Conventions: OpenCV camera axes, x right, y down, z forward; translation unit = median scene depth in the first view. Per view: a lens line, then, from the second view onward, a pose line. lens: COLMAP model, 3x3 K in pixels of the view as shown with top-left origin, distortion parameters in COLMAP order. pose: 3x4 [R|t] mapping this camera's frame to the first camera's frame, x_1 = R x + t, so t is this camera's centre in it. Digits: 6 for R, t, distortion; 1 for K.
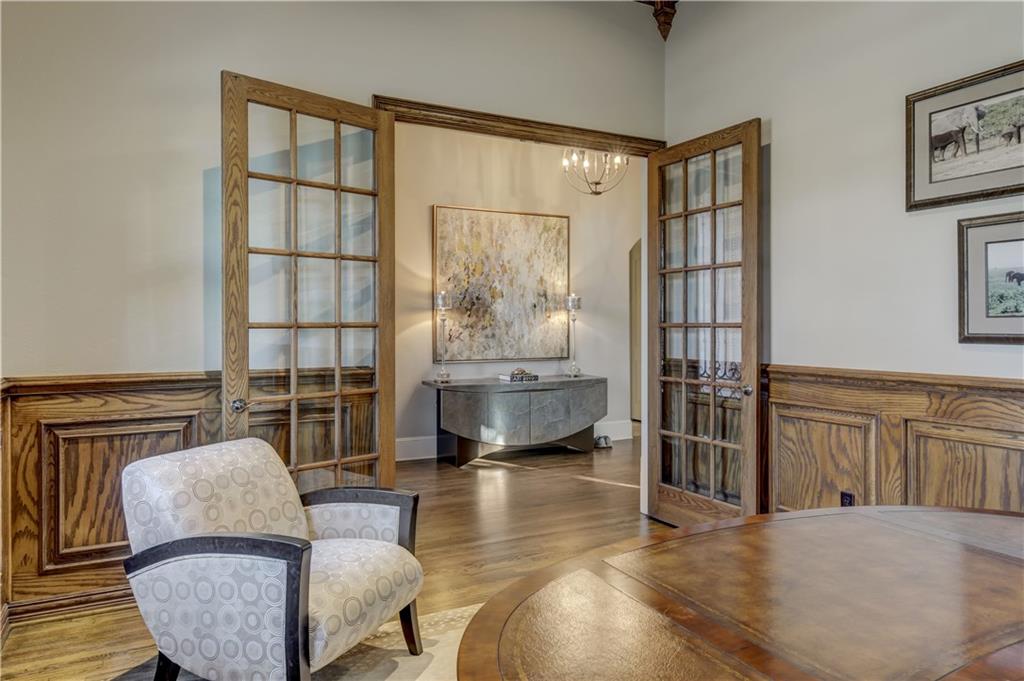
lens RADIAL K [[687.7, 0, 512.1], [0, 687.7, 334.7], [0, 0, 1]] dist [0.002816, 0.000373]
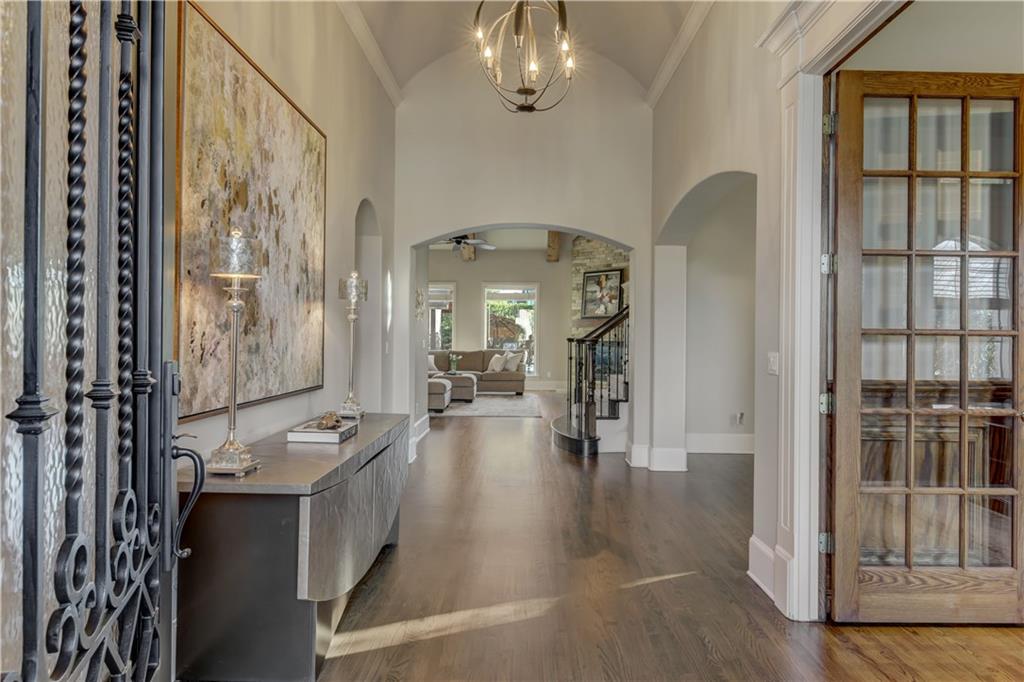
lens RADIAL K [[603.7, 0, 513.5], [0, 603.7, 342.1], [0, 0, 1]] dist [-0.003036, -0.000438]
pose [[0.466309, 0.001273, 0.884621, -0.469204], [0.000336, 0.999999, -0.001617, -0.002871], [-0.884622, 0.001051, 0.466308, 1.041522]]
